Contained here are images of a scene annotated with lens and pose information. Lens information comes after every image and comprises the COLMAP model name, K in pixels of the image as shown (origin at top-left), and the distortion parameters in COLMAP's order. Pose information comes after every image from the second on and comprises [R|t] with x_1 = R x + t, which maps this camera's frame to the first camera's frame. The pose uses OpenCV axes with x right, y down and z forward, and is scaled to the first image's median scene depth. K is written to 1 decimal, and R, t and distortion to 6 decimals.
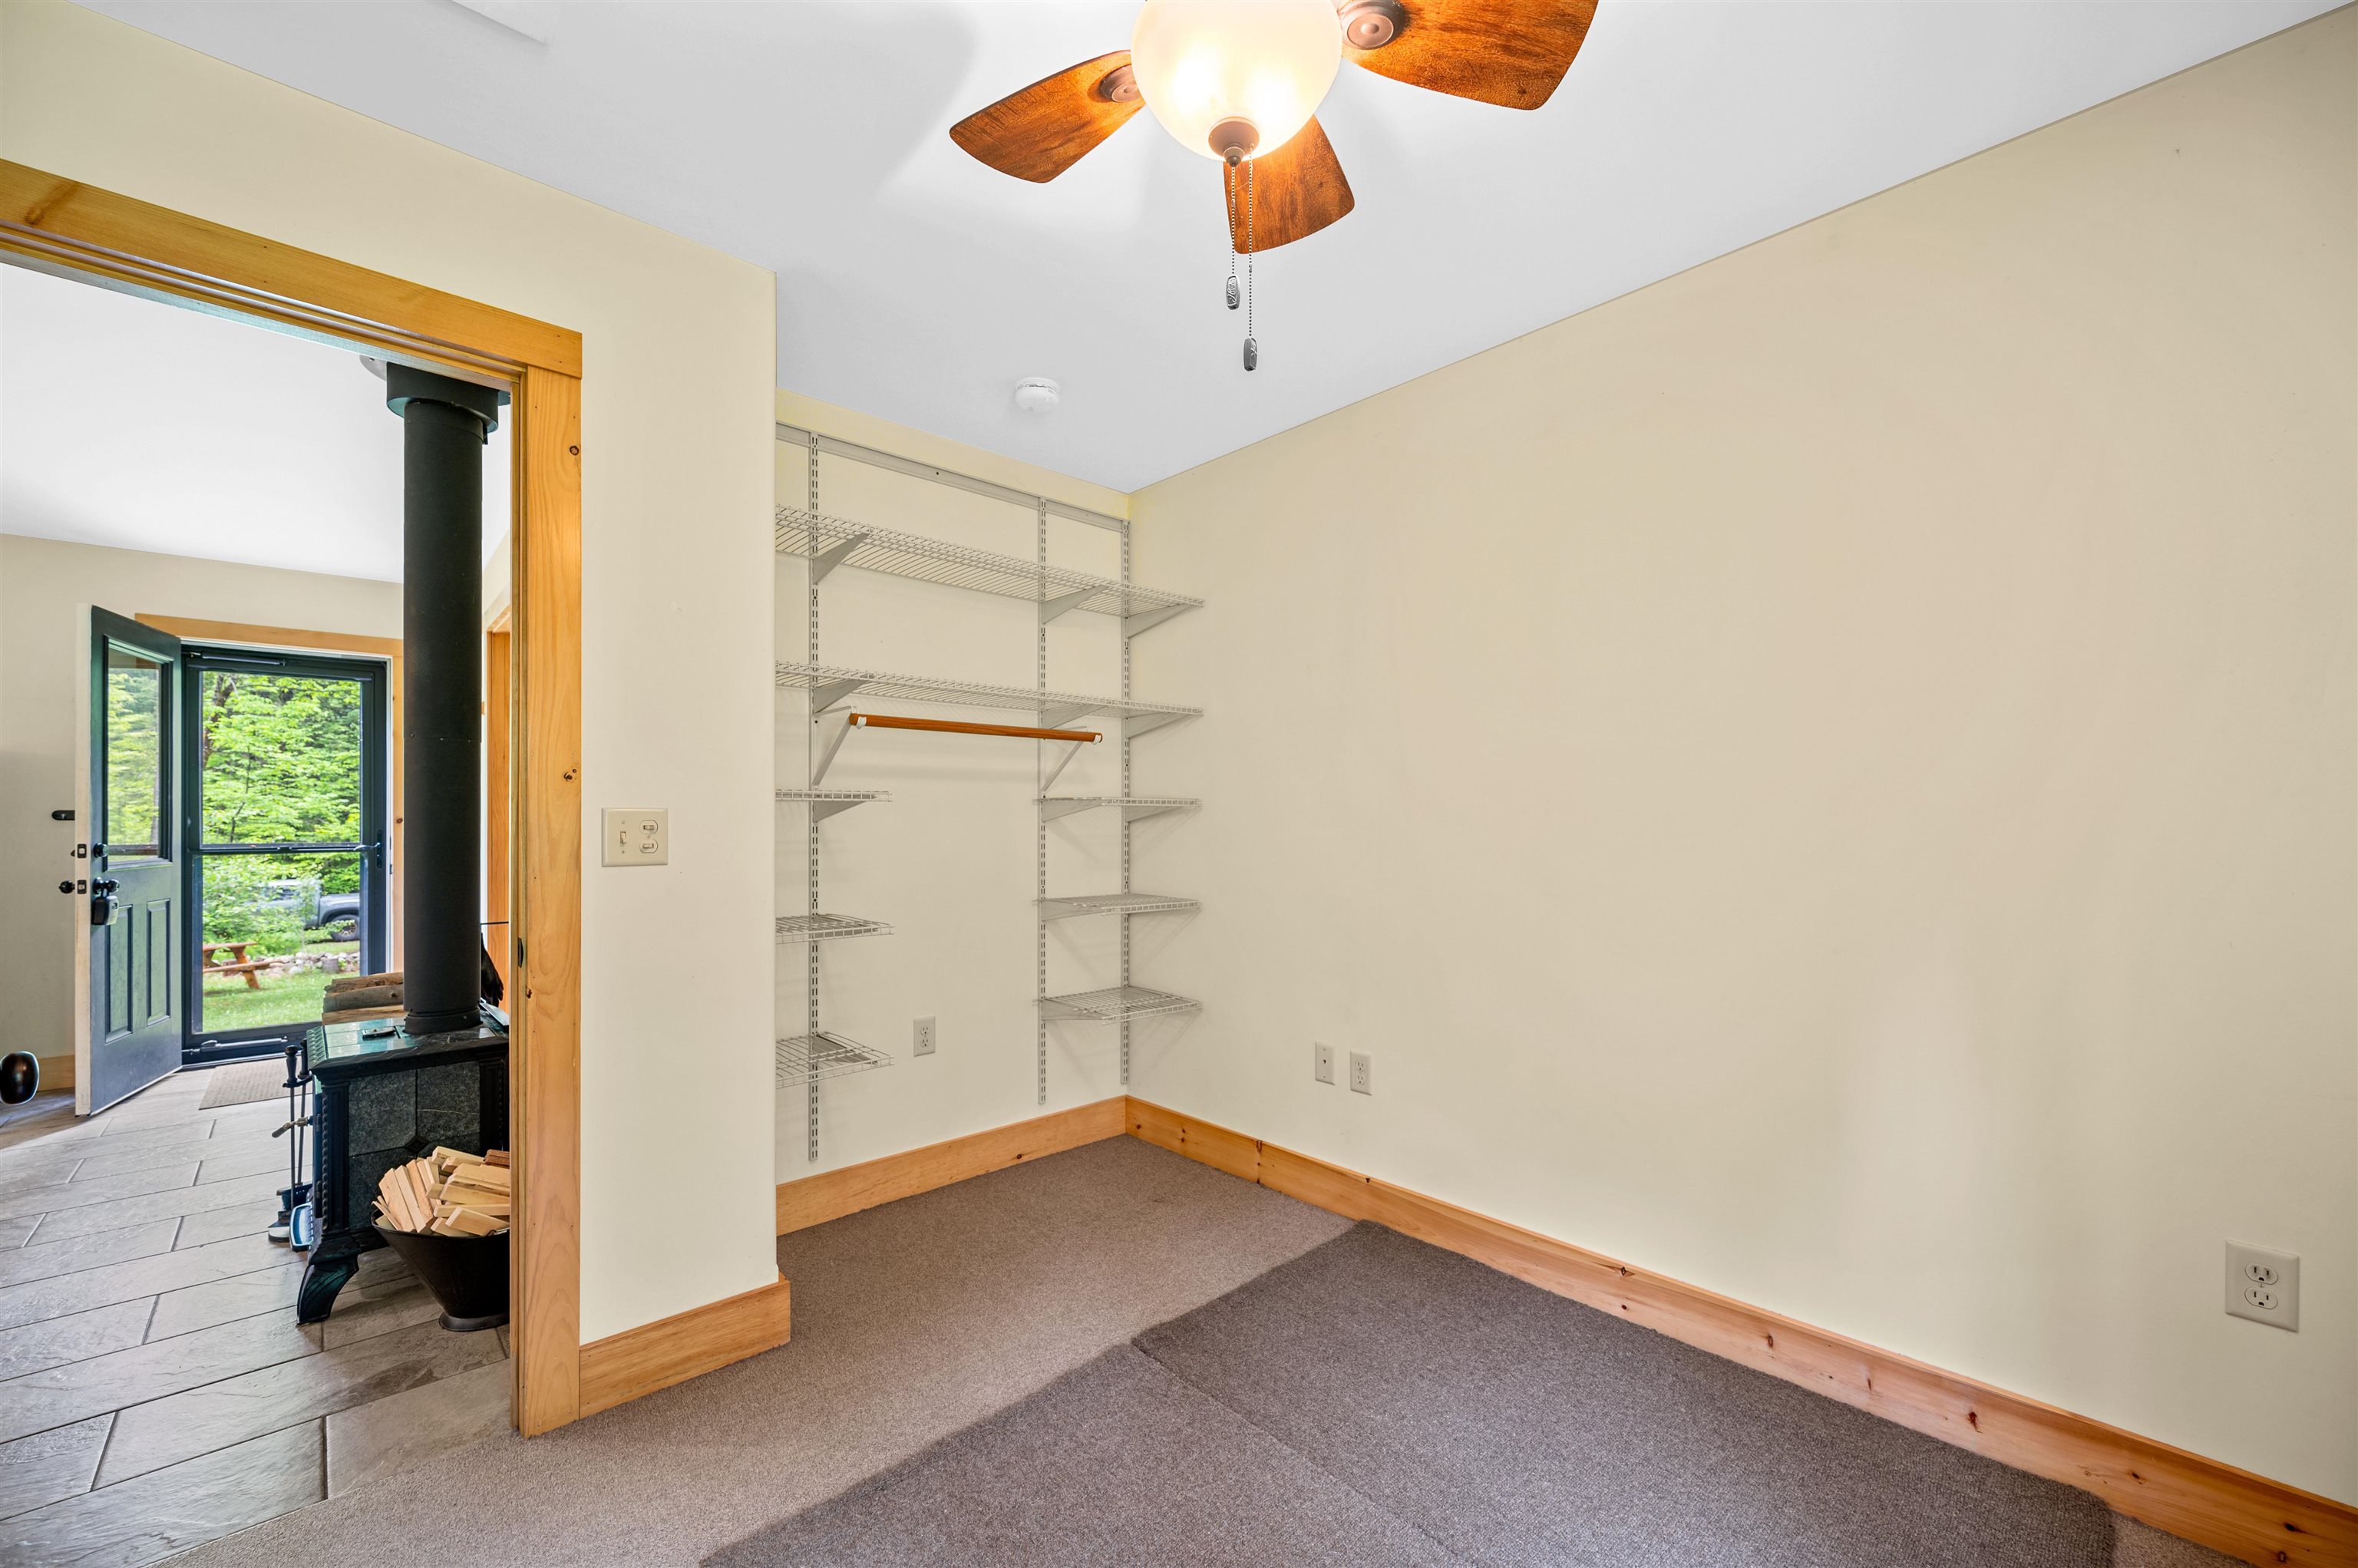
lens RADIAL K [[942.9, 0, 1164.1], [0, 942.9, 822.0], [0, 0, 1]] dist [0.000671, -0.000026]
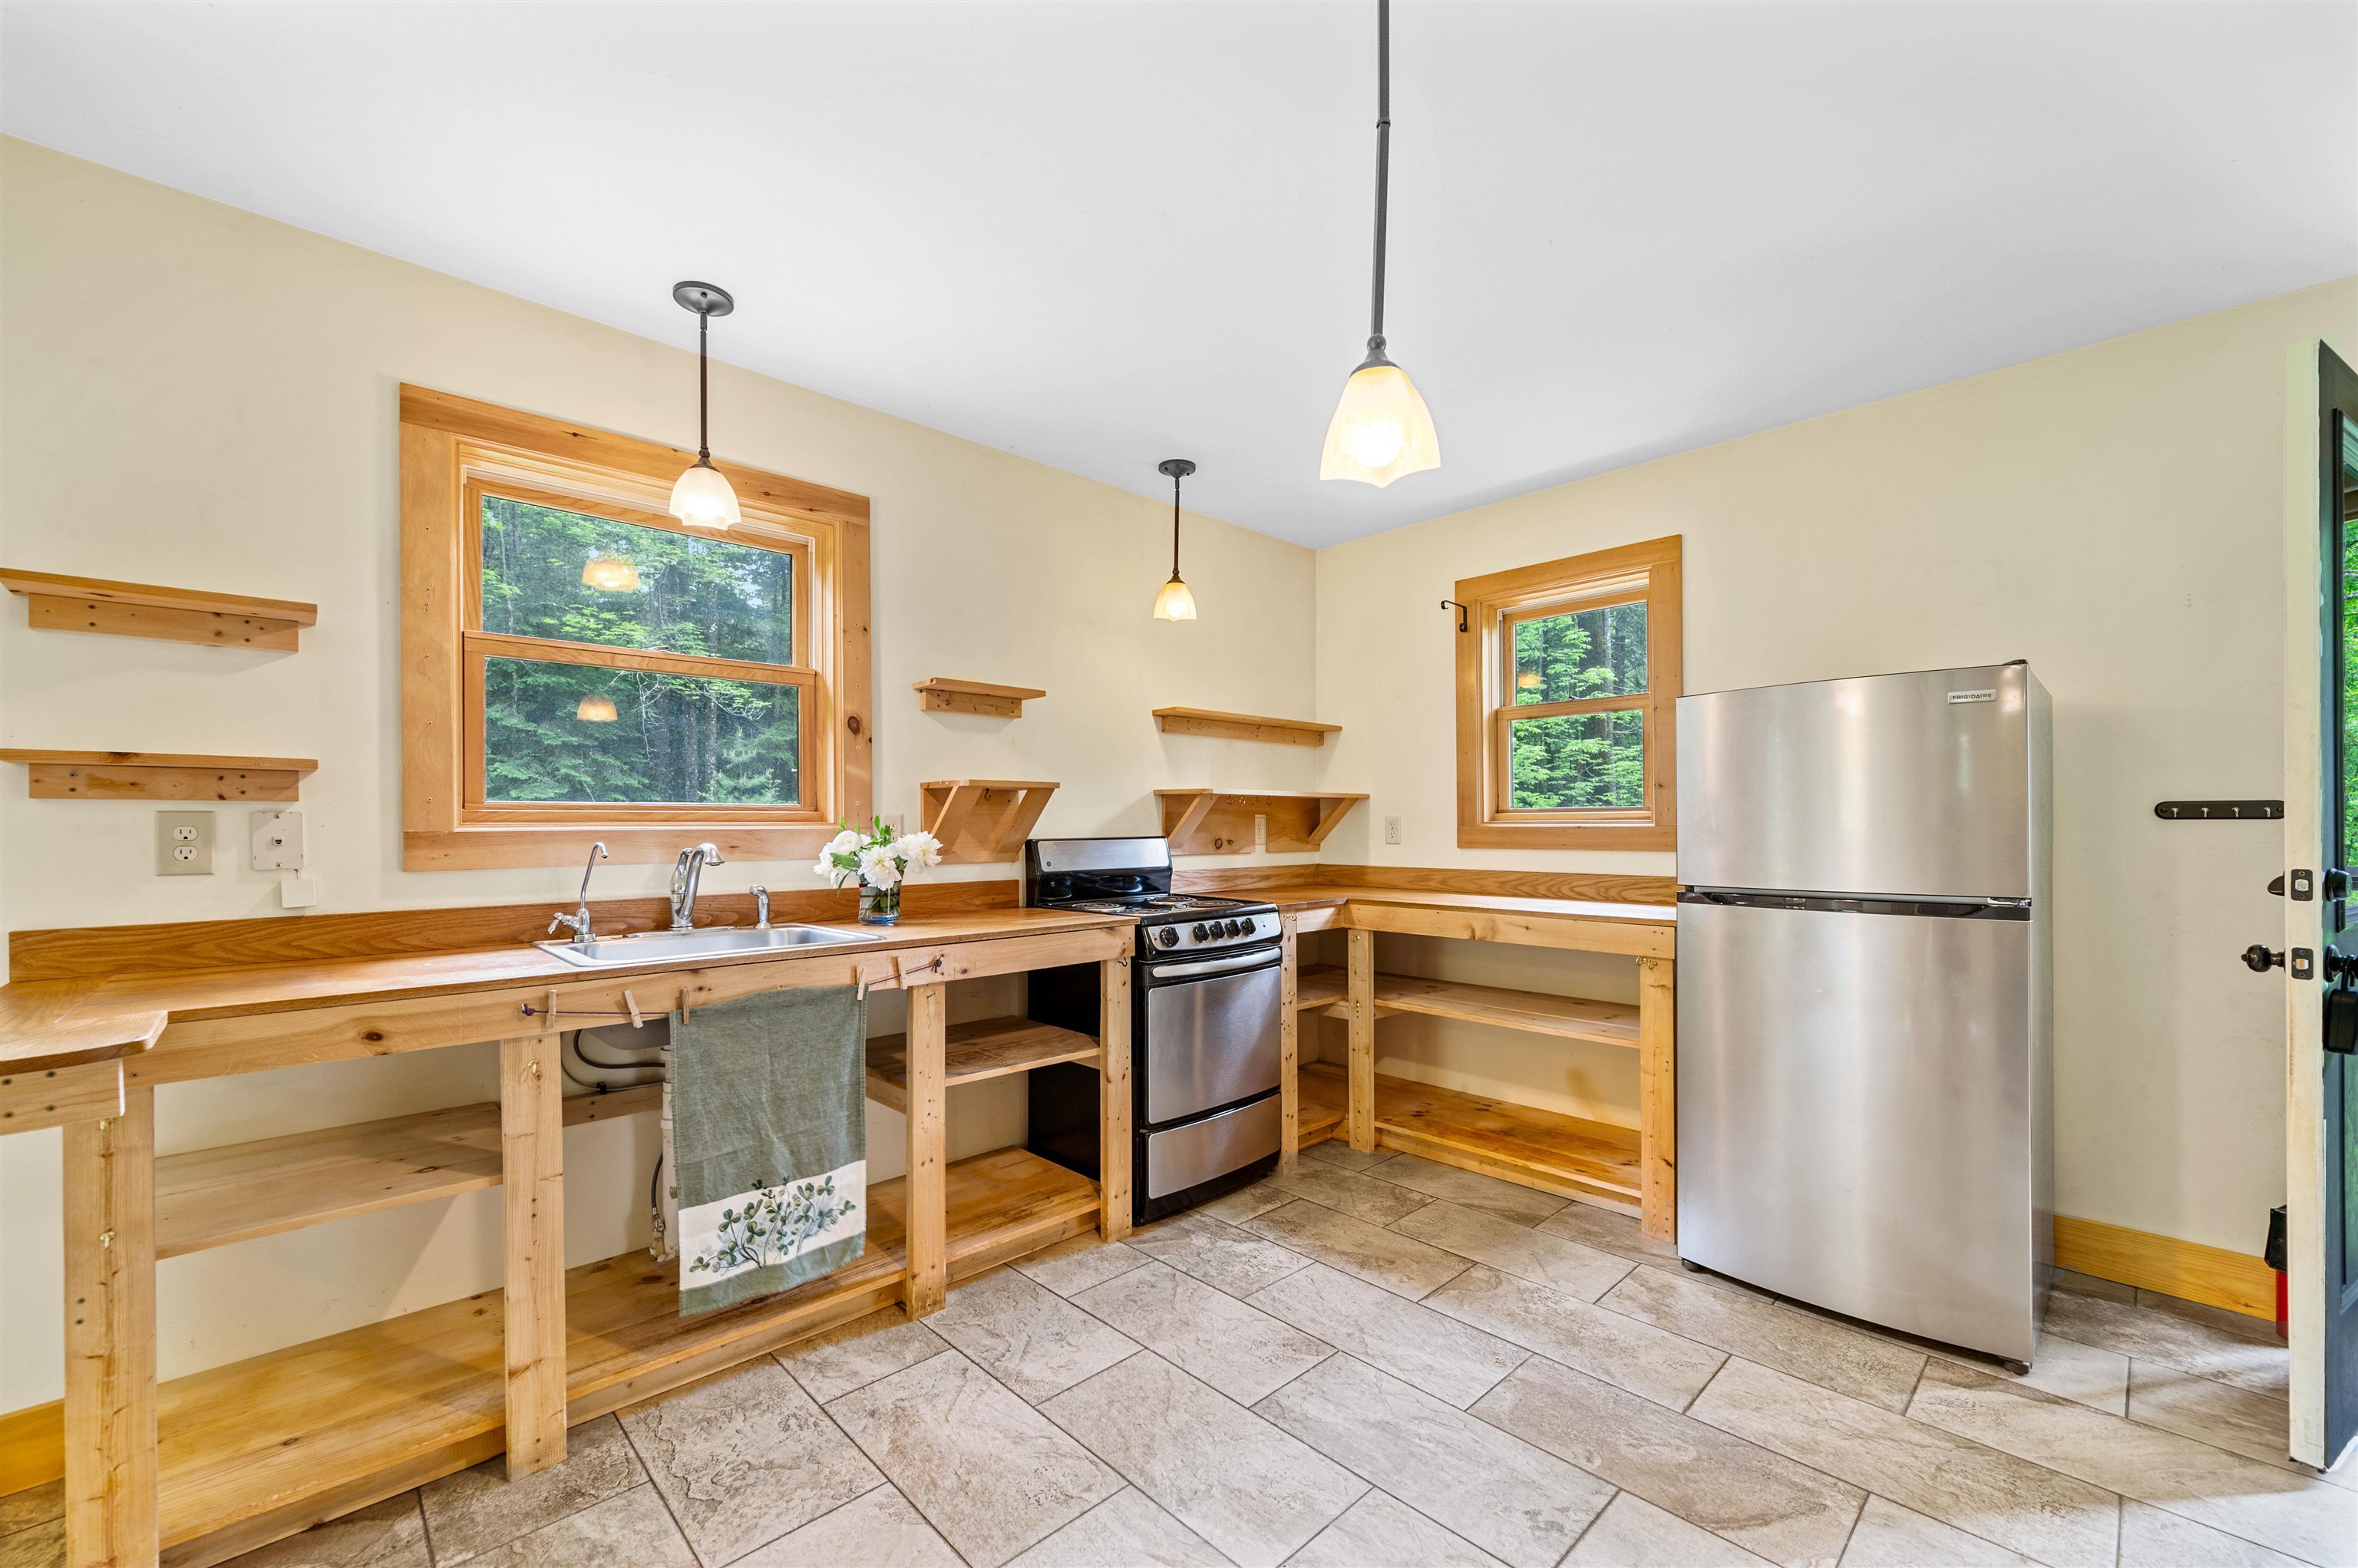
lens RADIAL K [[942.9, 0, 1164.1], [0, 942.9, 822.0], [0, 0, 1]] dist [0.000671, -0.000026]
pose [[0.015118, -0.002309, -0.999883, -0.687790], [0.001838, 0.999996, -0.002281, 0.000260], [0.999884, -0.001804, 0.015122, 0.434222]]
